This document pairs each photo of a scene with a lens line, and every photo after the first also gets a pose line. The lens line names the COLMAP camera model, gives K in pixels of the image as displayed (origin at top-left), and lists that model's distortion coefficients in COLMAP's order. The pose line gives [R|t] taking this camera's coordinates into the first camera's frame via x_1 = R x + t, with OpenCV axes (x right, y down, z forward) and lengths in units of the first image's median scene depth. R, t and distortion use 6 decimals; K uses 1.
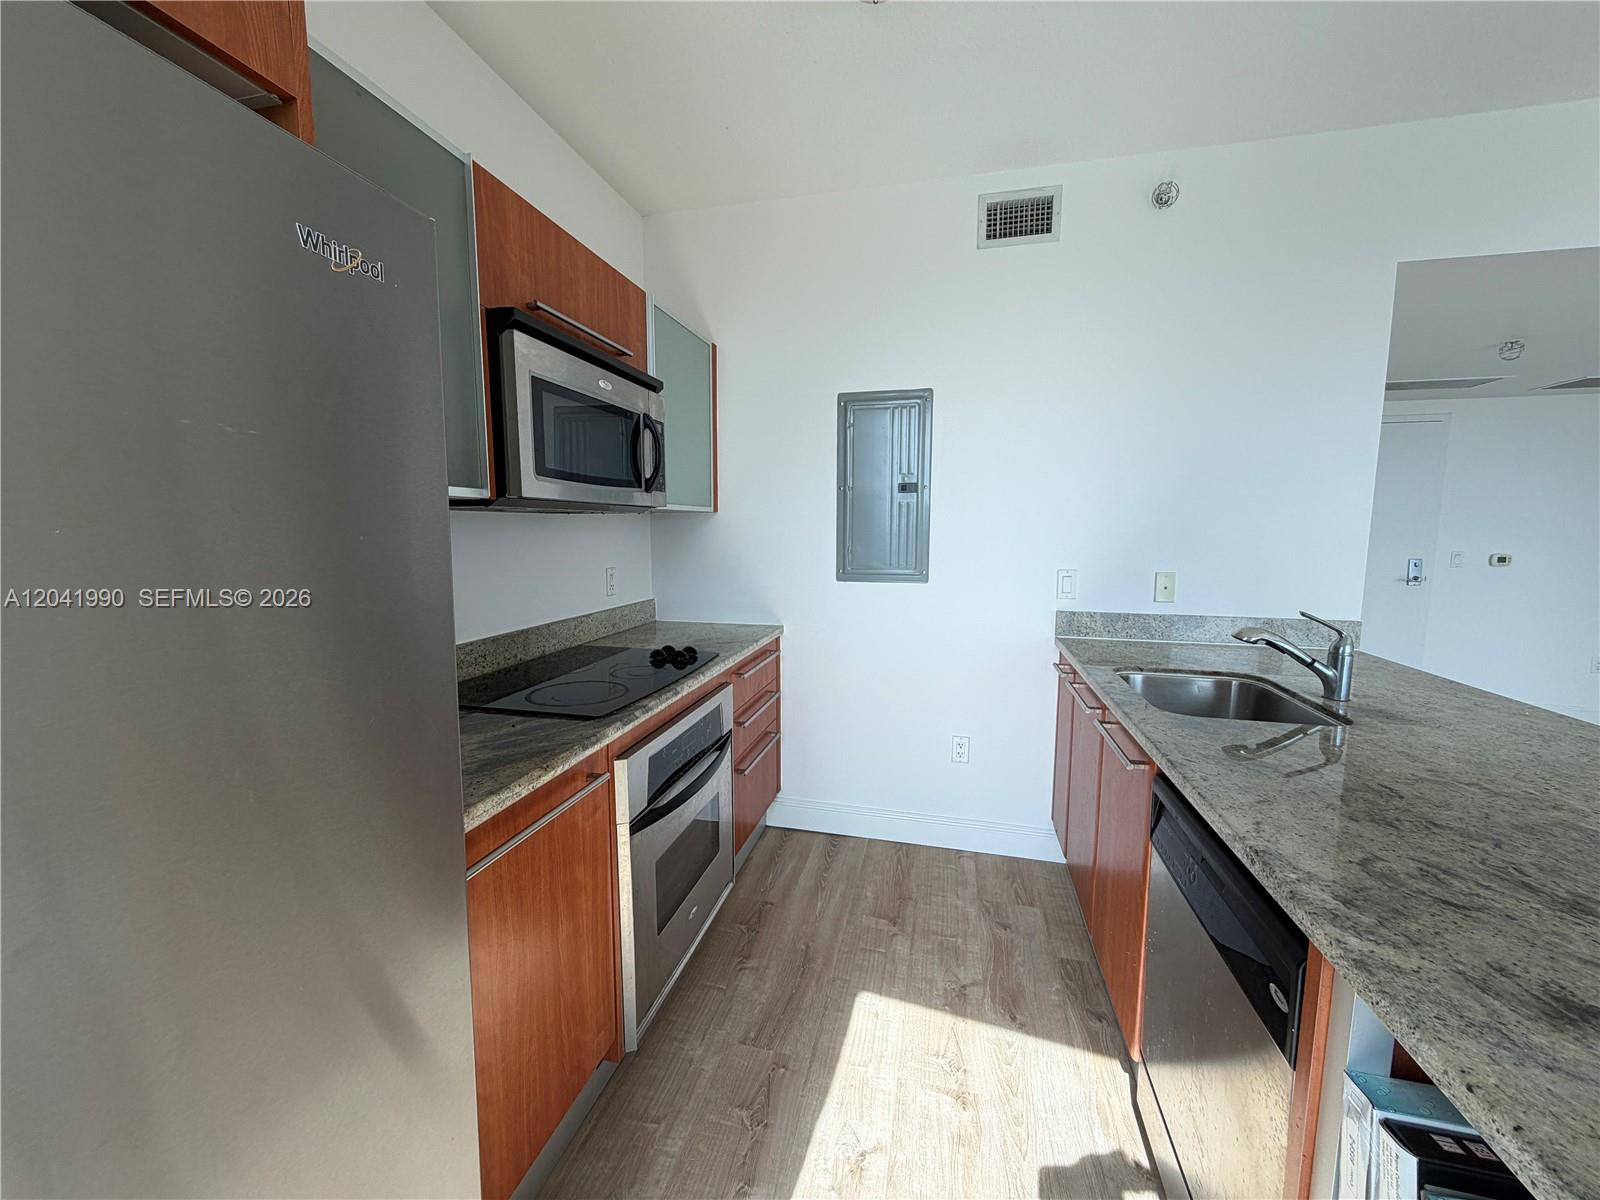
lens RADIAL K [[637.6, 0, 792.5], [0, 637.6, 603.1], [0, 0, 1]] dist [-0.000069, -0.000047]
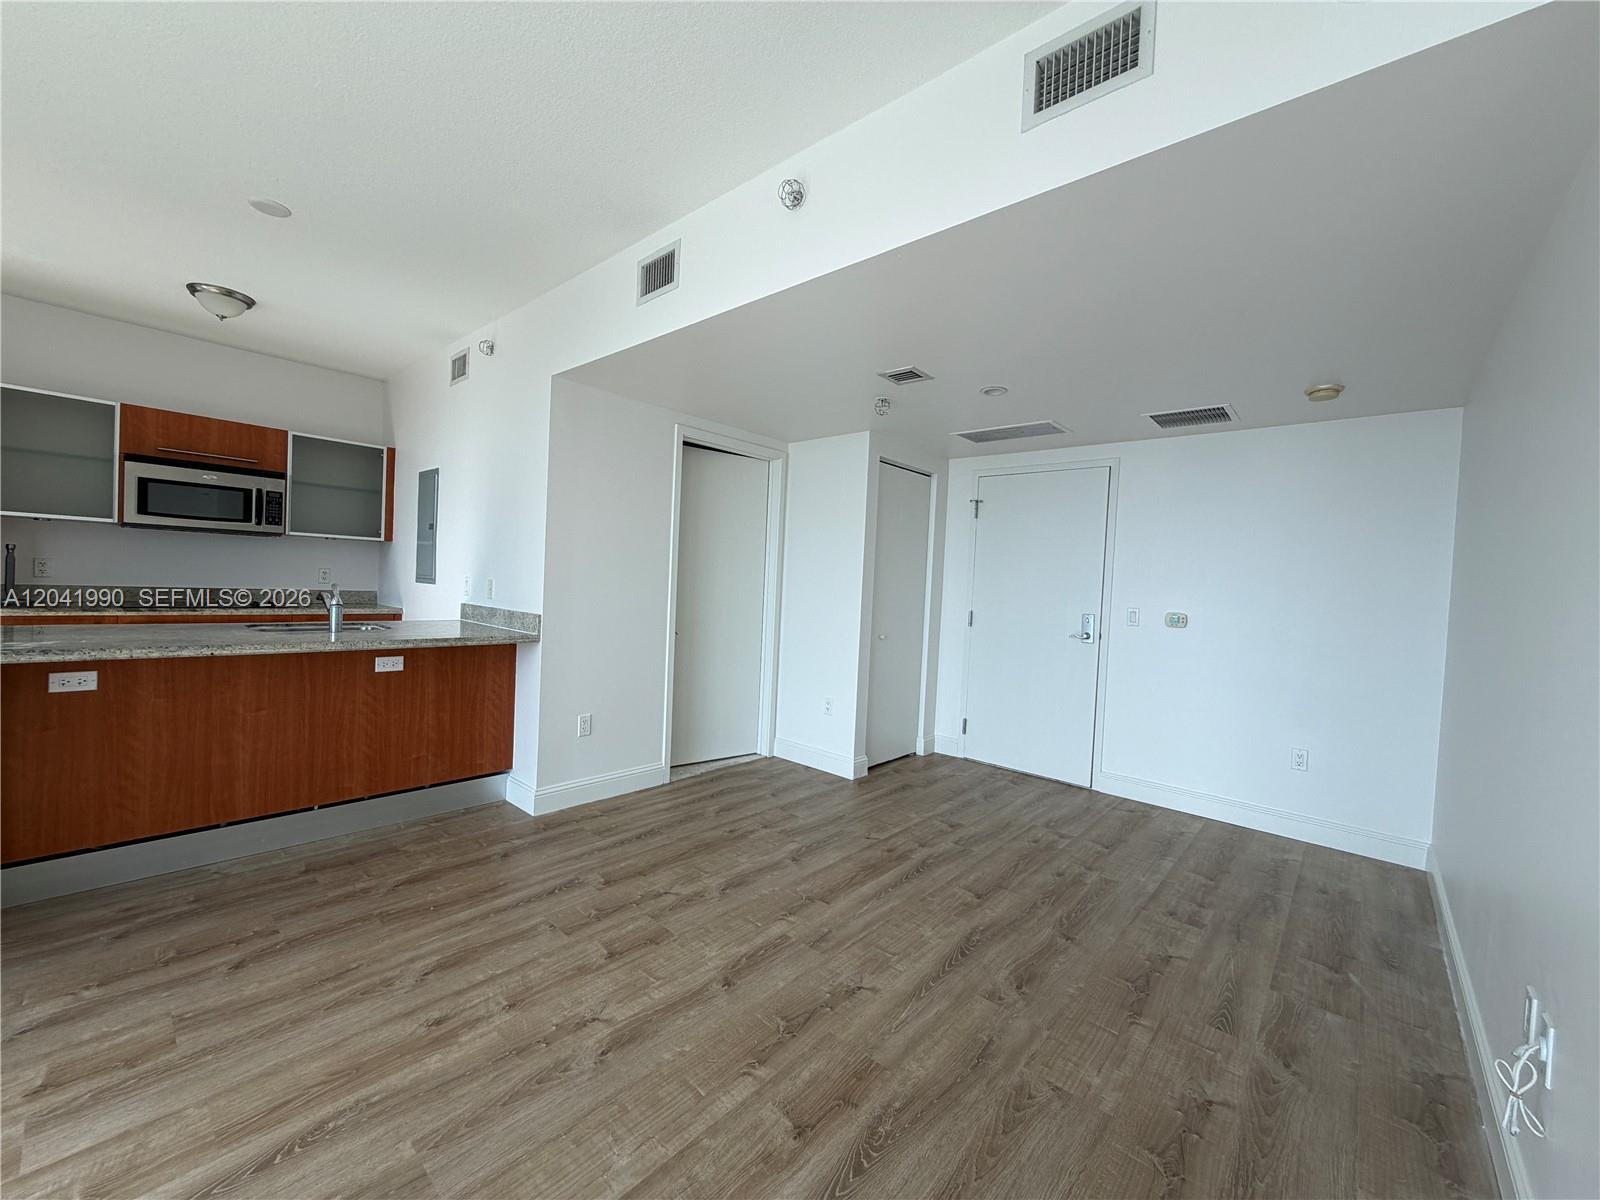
lens RADIAL K [[637.6, 0, 794.3], [0, 637.6, 598.6], [0, 0, 1]] dist [-0.000069, -0.000047]
pose [[0.882790, 0.051369, -0.466951, 2.452211], [-0.100456, 0.991653, -0.080825, 0.060944], [0.458902, 0.118260, 0.880581, -0.007168]]
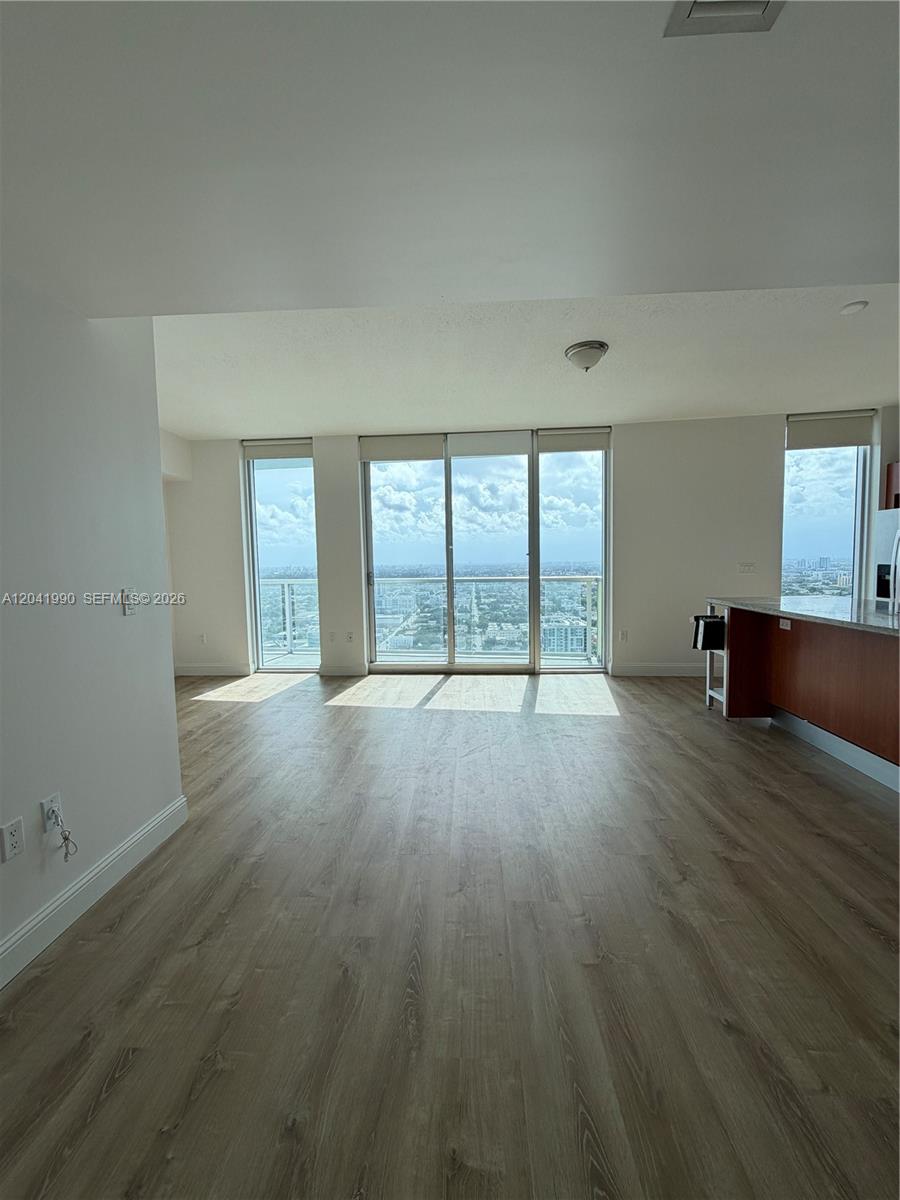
lens RADIAL K [[474.8, 0, 449.4], [0, 474.8, 599.2], [0, 0, 1]] dist [-0.010614, 0.000078]
pose [[-0.980841, 0.029503, -0.192561, 2.280873], [-0.009302, 0.980246, 0.197565, -0.176136], [0.194586, 0.195571, -0.961191, 1.872838]]
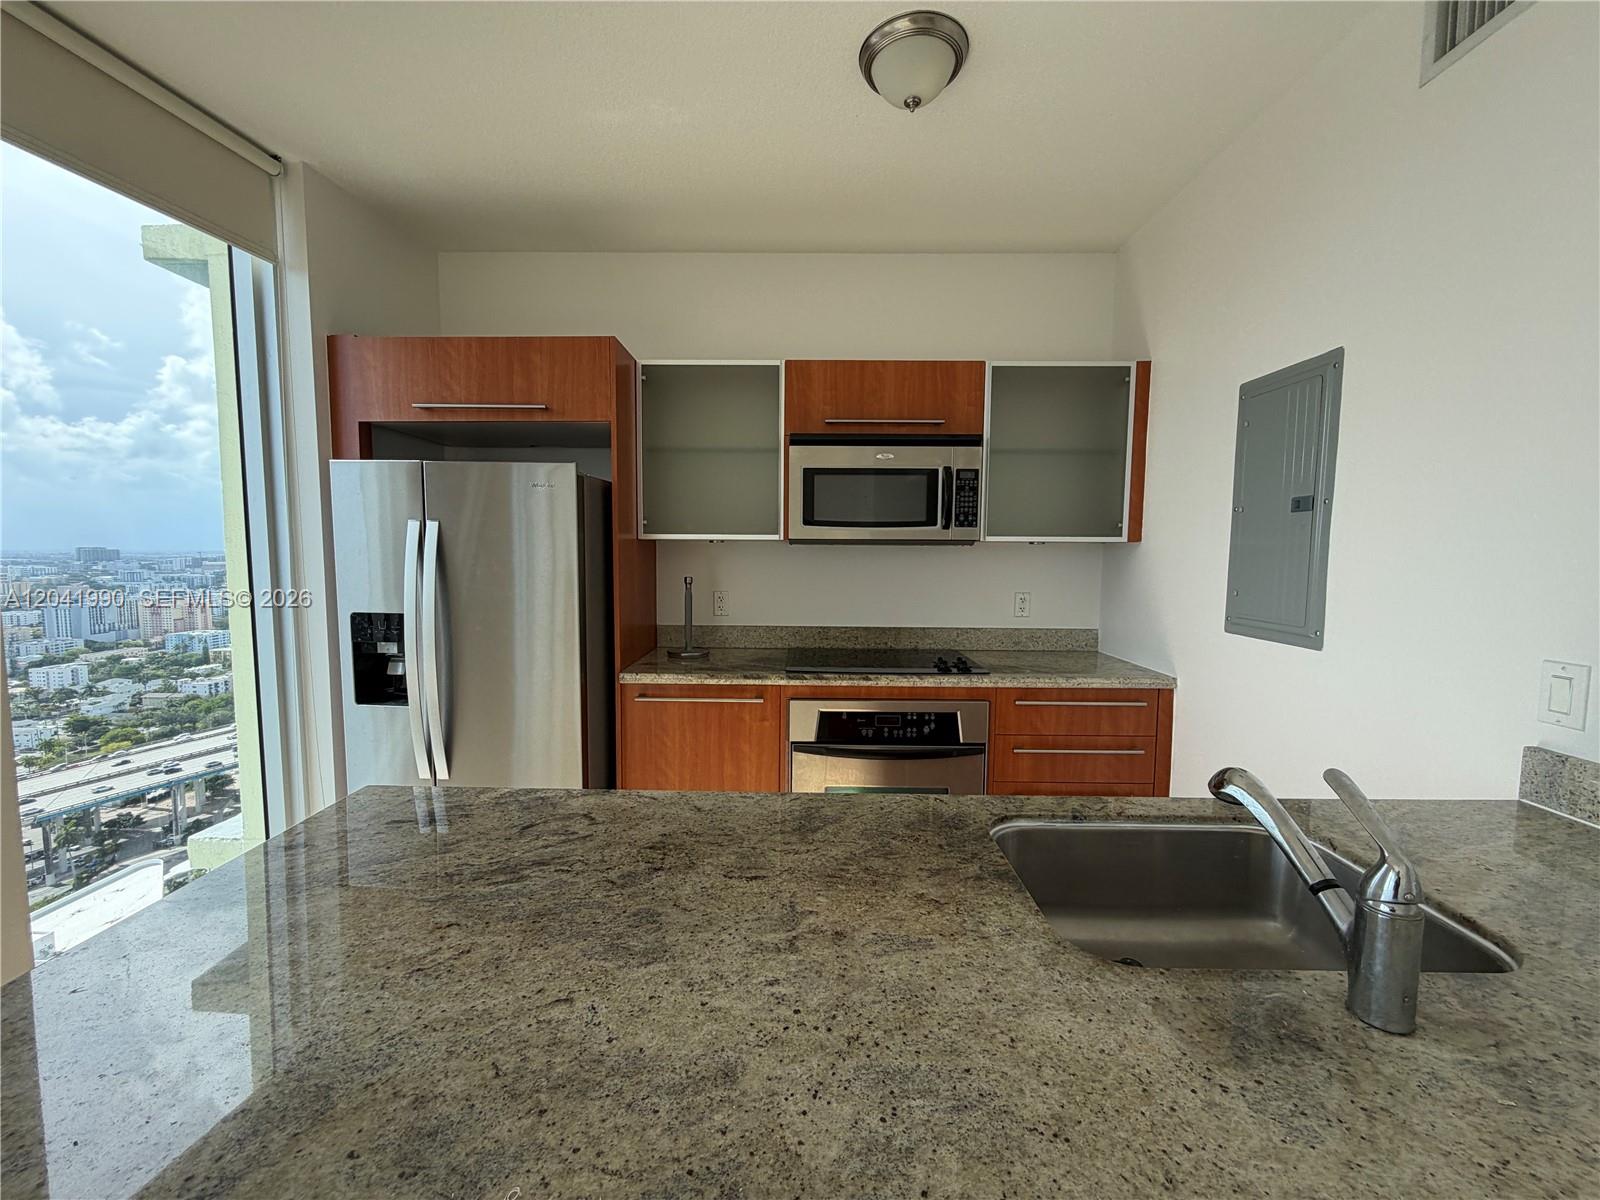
lens RADIAL K [[637.6, 0, 790.2], [0, 637.6, 606.1], [0, 0, 1]] dist [-0.000069, -0.000047]
pose [[0.225547, 0.089015, -0.970157, 0.976853], [-0.122408, 0.990515, 0.062425, -0.069794], [0.966512, 0.104676, 0.234304, 0.458589]]
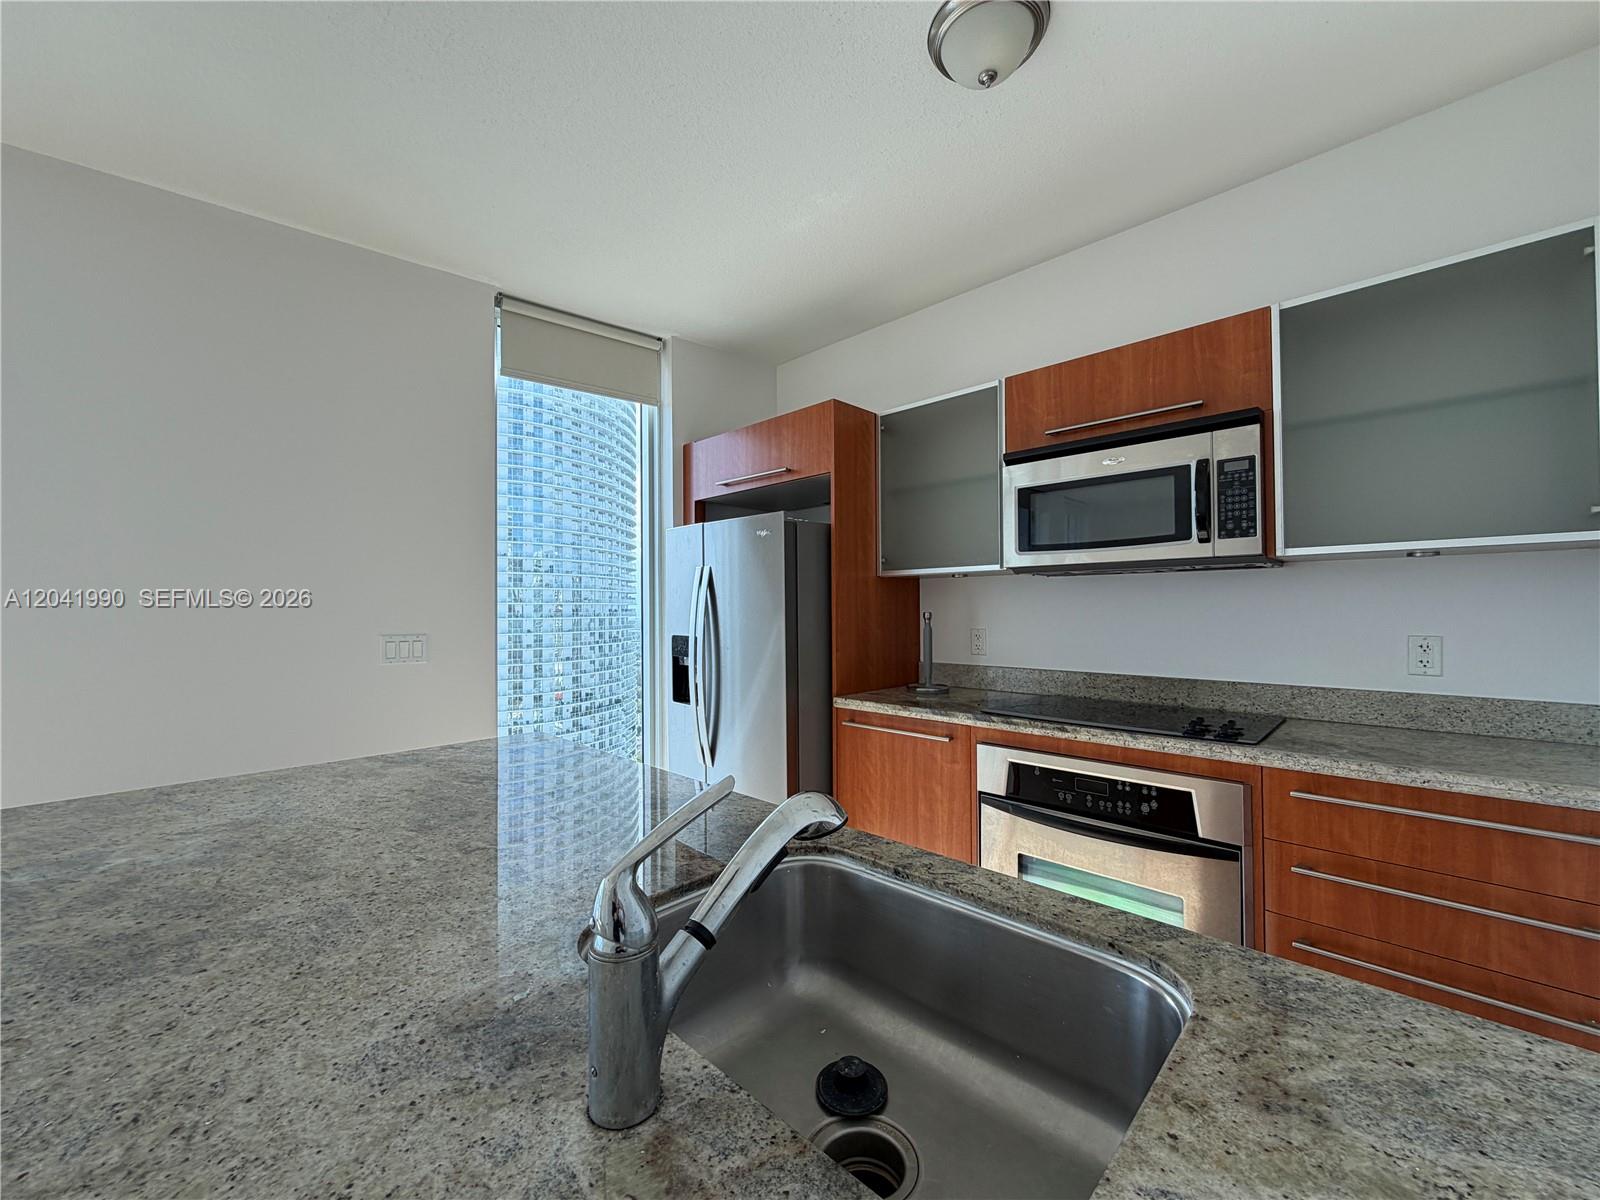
lens RADIAL K [[637.6, 0, 789.6], [0, 637.6, 601.5], [0, 0, 1]] dist [-0.000069, -0.000047]
pose [[-0.511829, -0.006705, -0.859061, 0.918393], [-0.096450, 0.994096, 0.049706, -0.081842], [0.853656, 0.108297, -0.509454, 1.024372]]
